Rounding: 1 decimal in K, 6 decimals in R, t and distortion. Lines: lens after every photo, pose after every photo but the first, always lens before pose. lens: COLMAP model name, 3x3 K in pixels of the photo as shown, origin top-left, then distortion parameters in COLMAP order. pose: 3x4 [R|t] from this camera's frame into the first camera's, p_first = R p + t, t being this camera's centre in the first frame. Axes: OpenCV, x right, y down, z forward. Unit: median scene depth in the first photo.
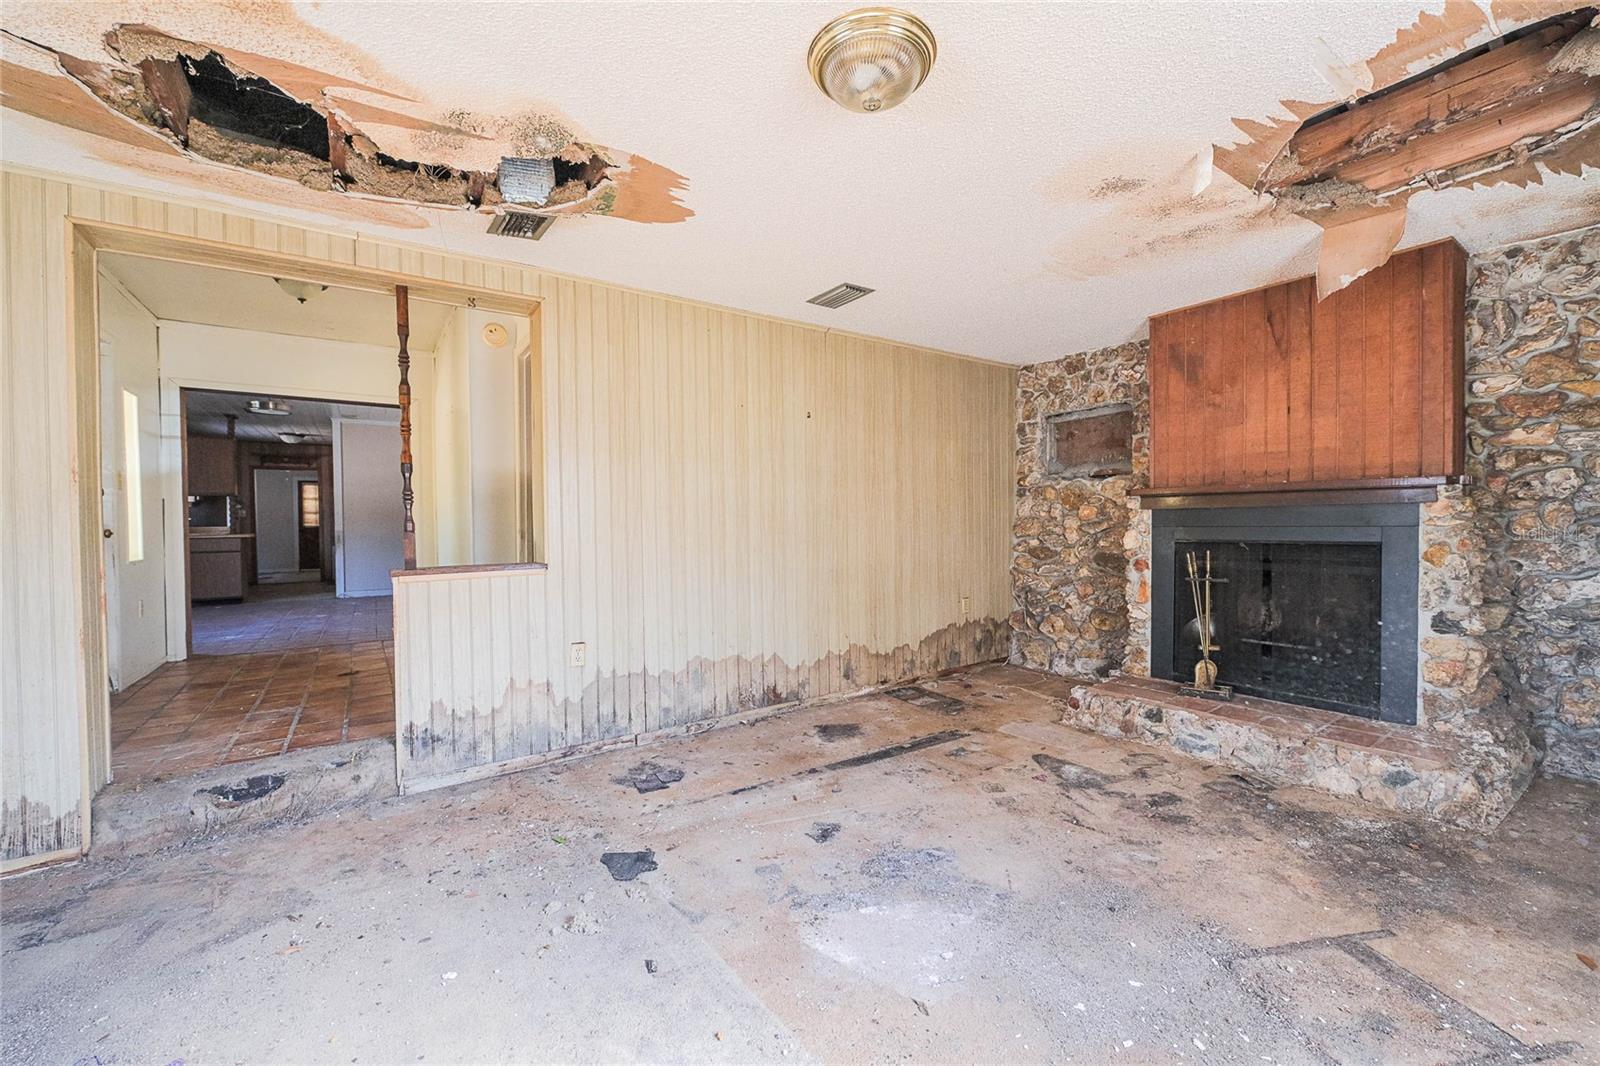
lens RADIAL K [[646.6, 0, 811.6], [0, 646.6, 533.9], [0, 0, 1]] dist [-0.009462, -0.000528]
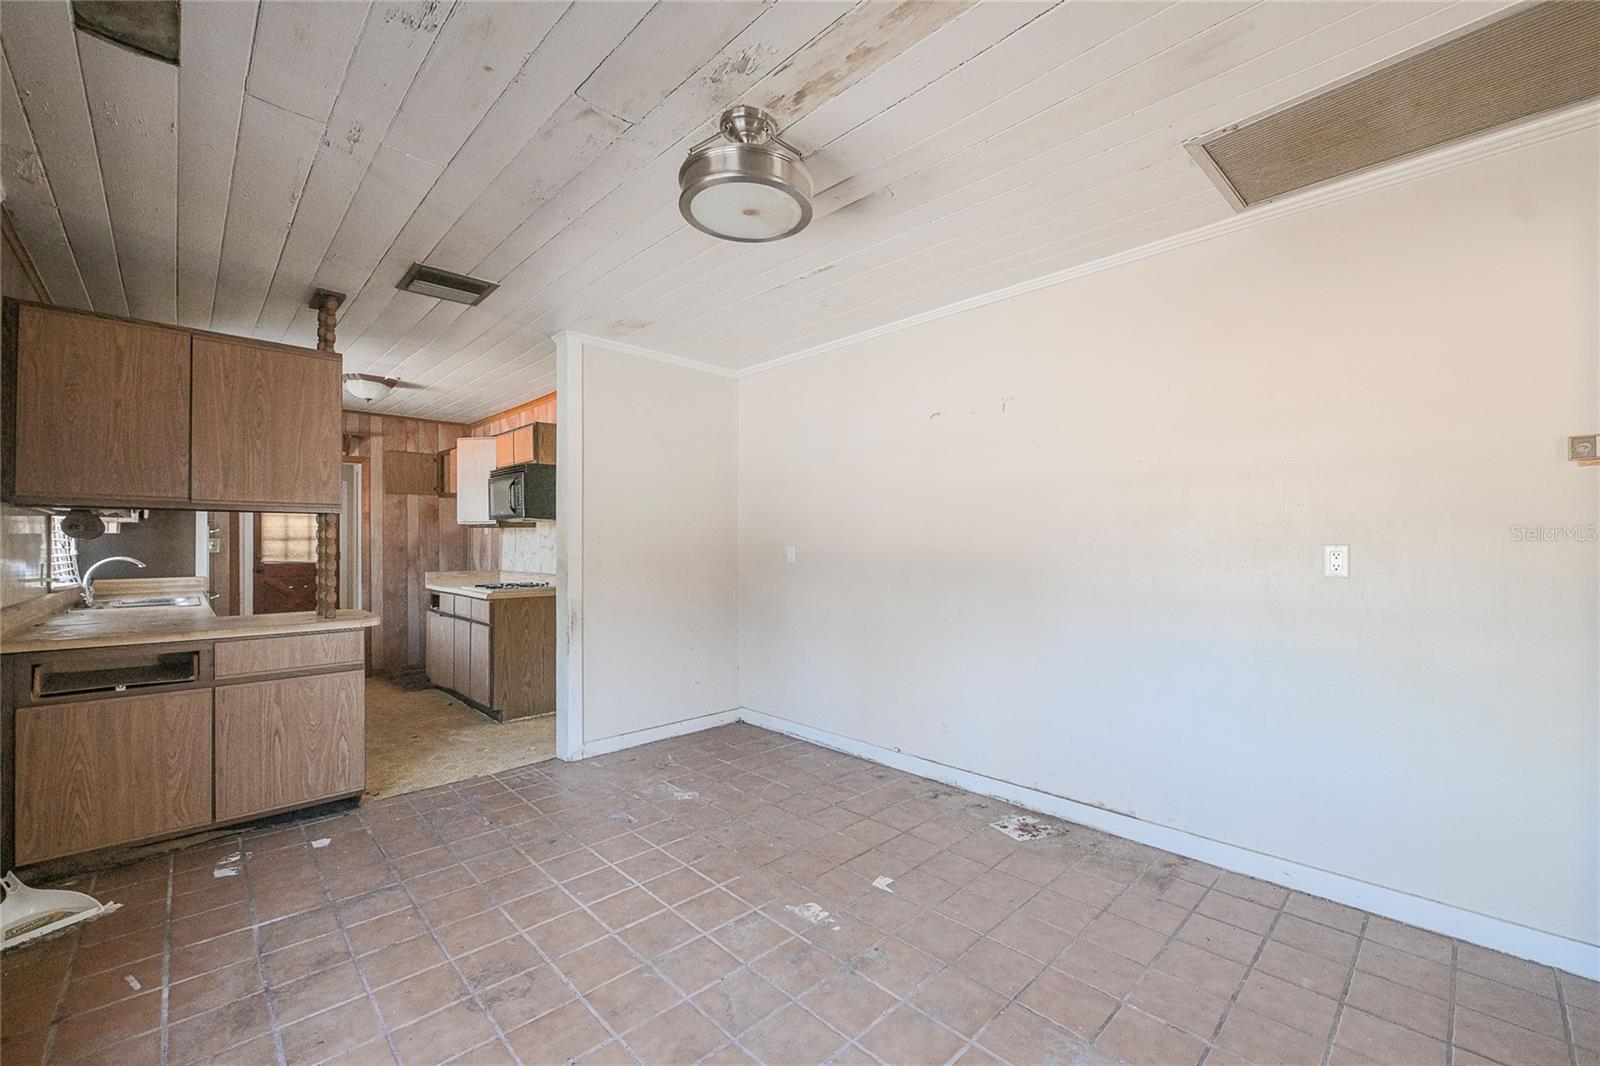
lens RADIAL K [[646.6, 0, 836.4], [0, 646.6, 554.6], [0, 0, 1]] dist [-0.009462, -0.000528]
pose [[0.982860, 0.008733, 0.184148, -1.814325], [-0.008231, 0.999960, -0.003489, -0.097374], [-0.184171, 0.001913, 0.982892, 1.552935]]
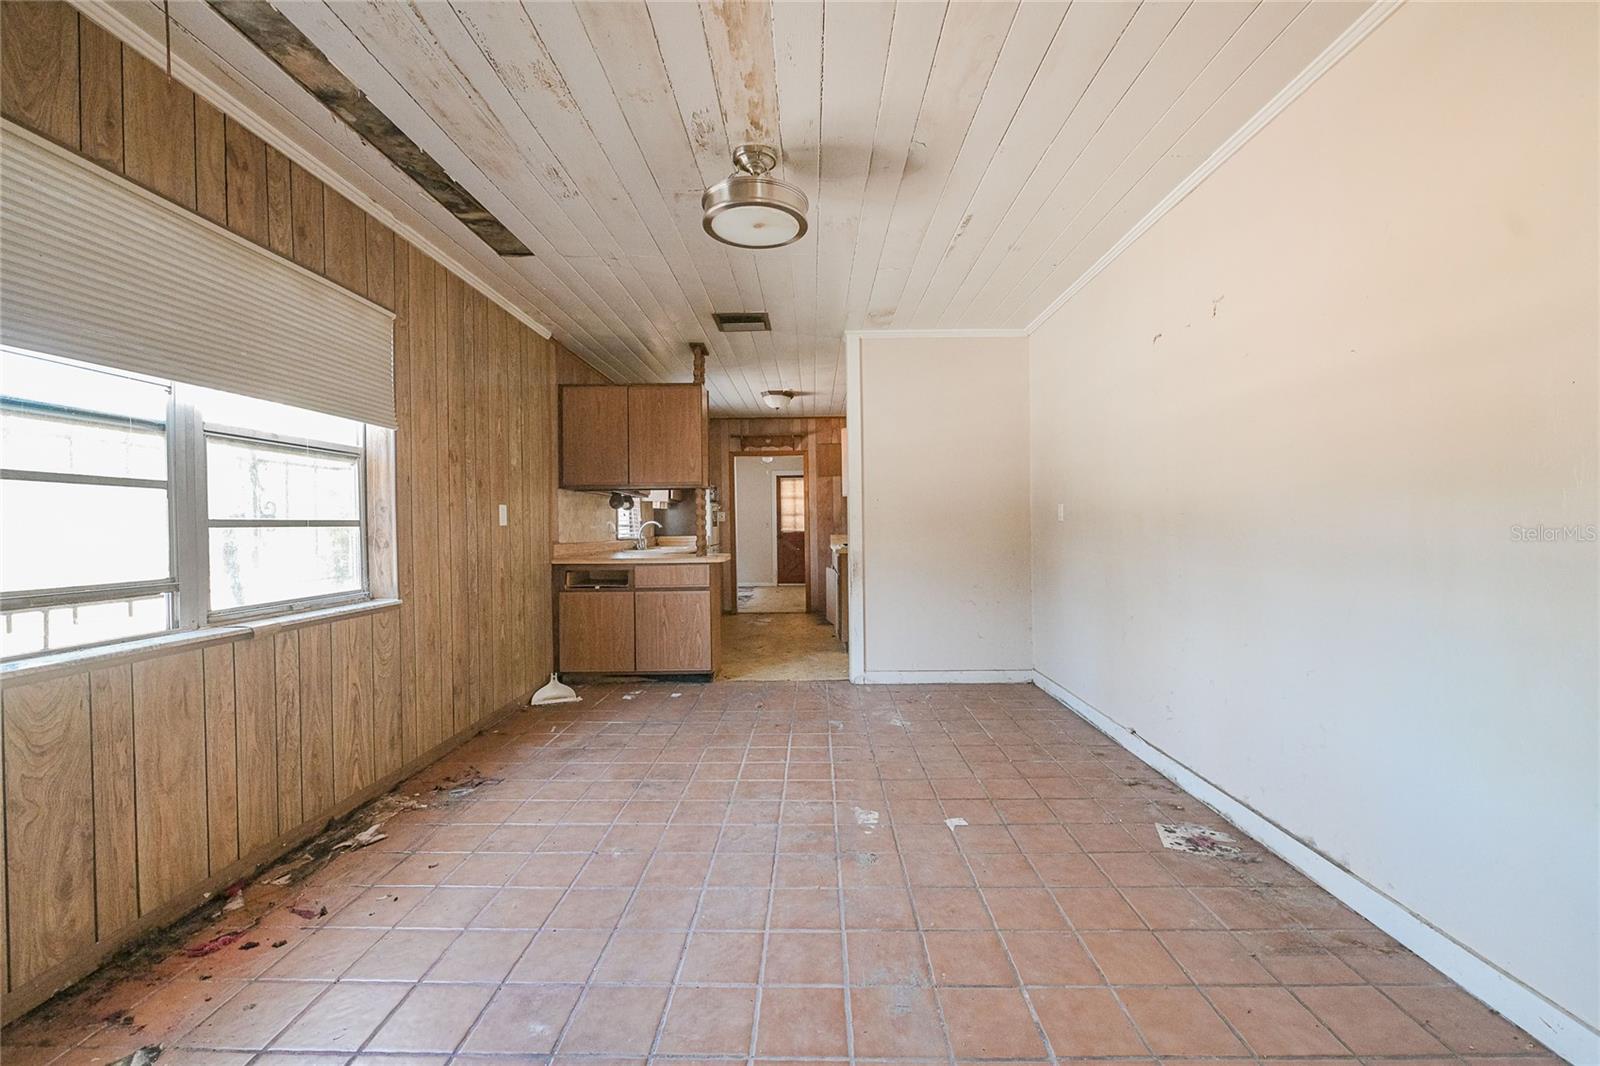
lens RADIAL K [[646.6, 0, 812.1], [0, 646.6, 543.8], [0, 0, 1]] dist [-0.009462, -0.000528]
pose [[0.822919, 0.018192, -0.567868, -1.324098], [-0.007544, 0.999749, 0.021095, -0.061613], [0.568109, -0.013076, 0.822850, 1.563371]]
